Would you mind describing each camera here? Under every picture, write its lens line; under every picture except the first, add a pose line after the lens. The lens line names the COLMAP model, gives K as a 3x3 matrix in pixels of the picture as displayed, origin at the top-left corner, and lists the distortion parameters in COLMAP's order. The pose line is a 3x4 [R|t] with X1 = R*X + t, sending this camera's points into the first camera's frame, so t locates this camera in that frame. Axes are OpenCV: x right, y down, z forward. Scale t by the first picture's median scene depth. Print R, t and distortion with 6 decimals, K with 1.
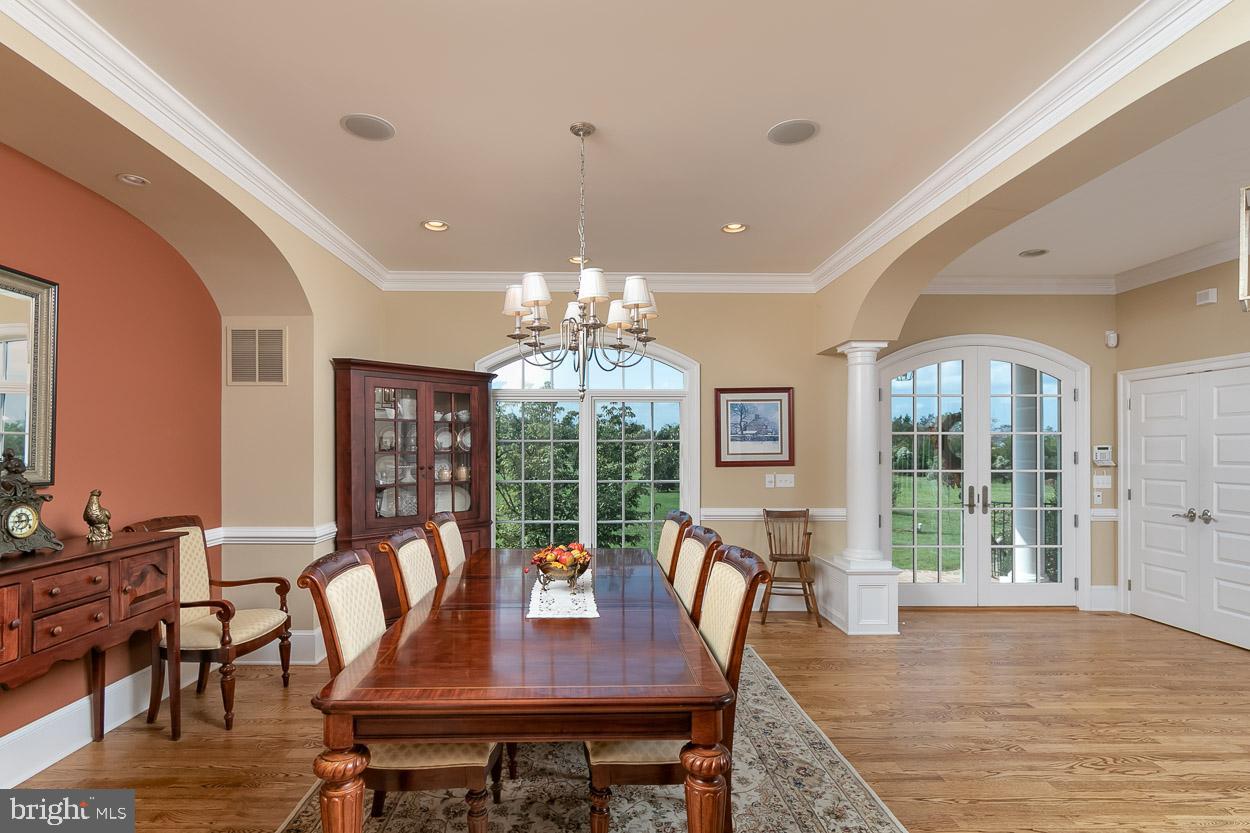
lens RADIAL K [[595.4, 0, 621.5], [0, 595.4, 449.3], [0, 0, 1]] dist [0.002044, 0.000285]
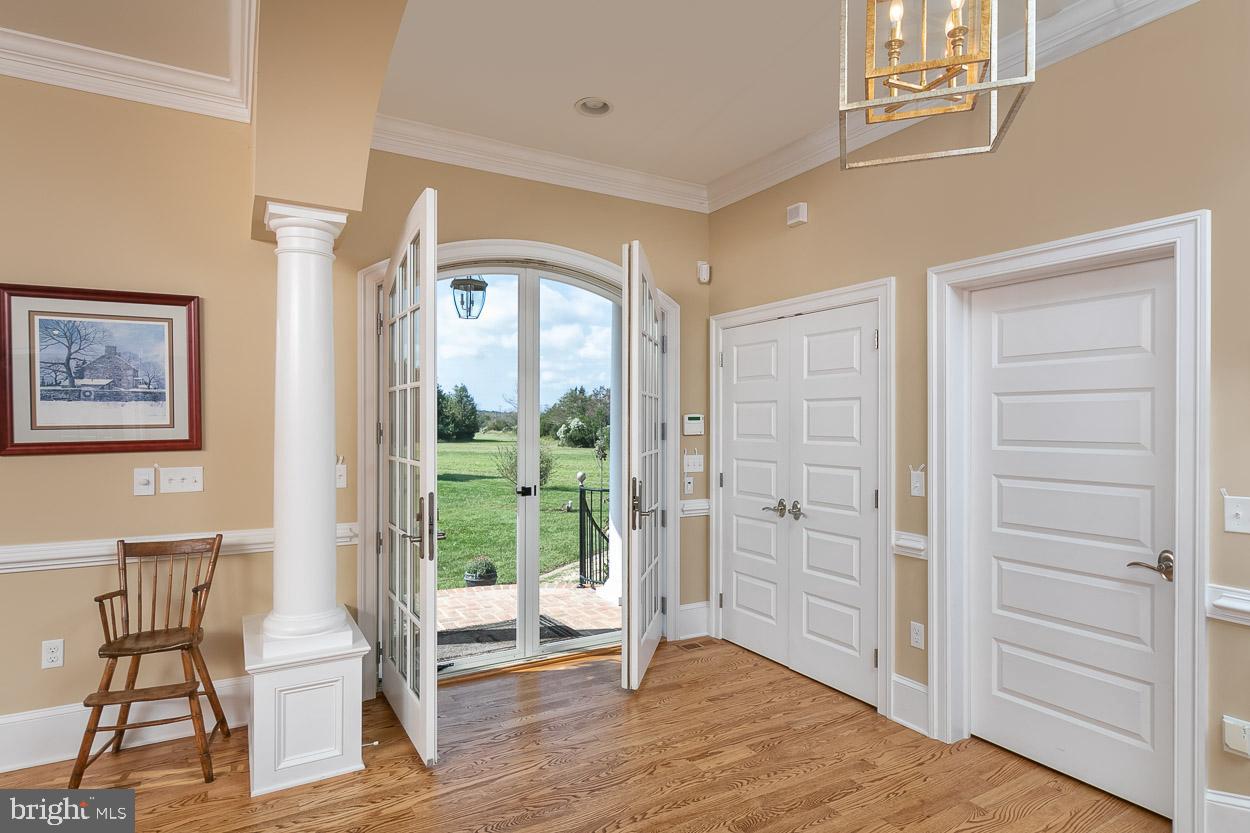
lens RADIAL K [[646.7, 0, 621.2], [0, 646.7, 422.7], [0, 0, 1]] dist [-0.005163, 0.001199]
pose [[0.876112, 0.000922, 0.482106, 0.347279], [-0.002836, 0.999991, 0.003240, 0.001375], [-0.482099, -0.004206, 0.876107, 0.346536]]
